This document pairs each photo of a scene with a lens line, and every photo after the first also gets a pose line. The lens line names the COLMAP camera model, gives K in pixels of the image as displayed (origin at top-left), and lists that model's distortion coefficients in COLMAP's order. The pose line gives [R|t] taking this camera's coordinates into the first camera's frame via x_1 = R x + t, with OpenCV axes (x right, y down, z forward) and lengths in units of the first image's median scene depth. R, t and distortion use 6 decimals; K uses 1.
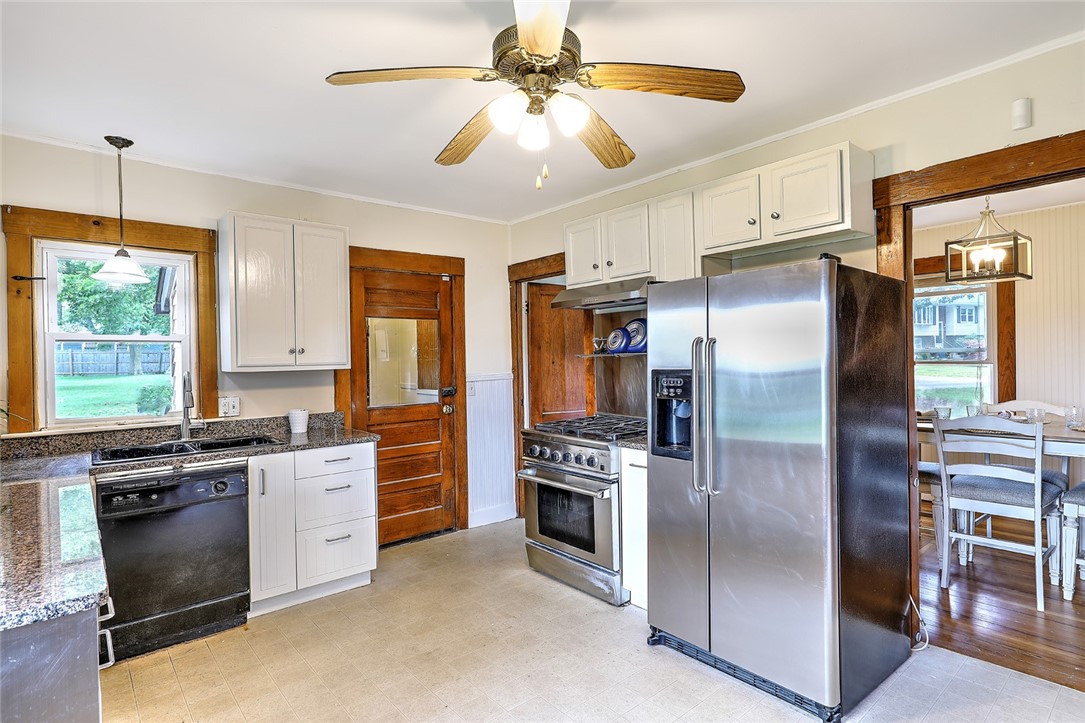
lens RADIAL K [[557.2, 0, 542.5], [0, 557.2, 361.5], [0, 0, 1]] dist [0.001475, 0.000330]
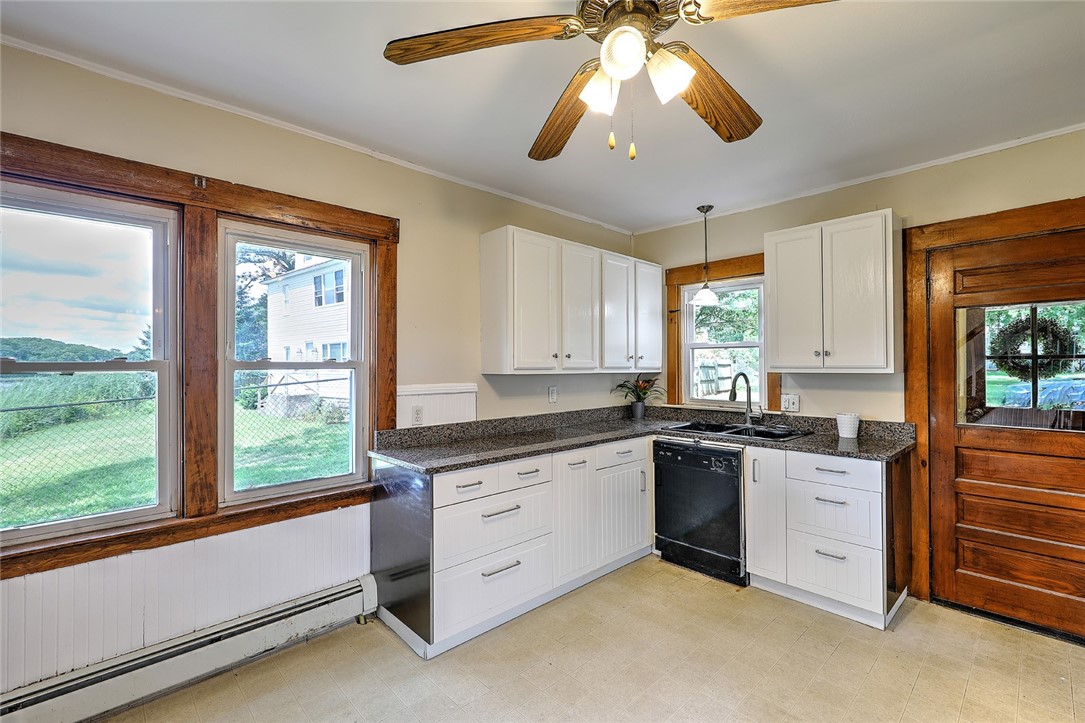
lens RADIAL K [[469.0, 0, 542.5], [0, 469.0, 361.5], [0, 0, 1]] dist [-0.000622, -0.000351]
pose [[0.052588, 0.009231, -0.998574, 0.390121], [-0.002916, 0.999954, 0.009091, -0.011313], [0.998612, 0.002434, 0.052612, 0.481564]]
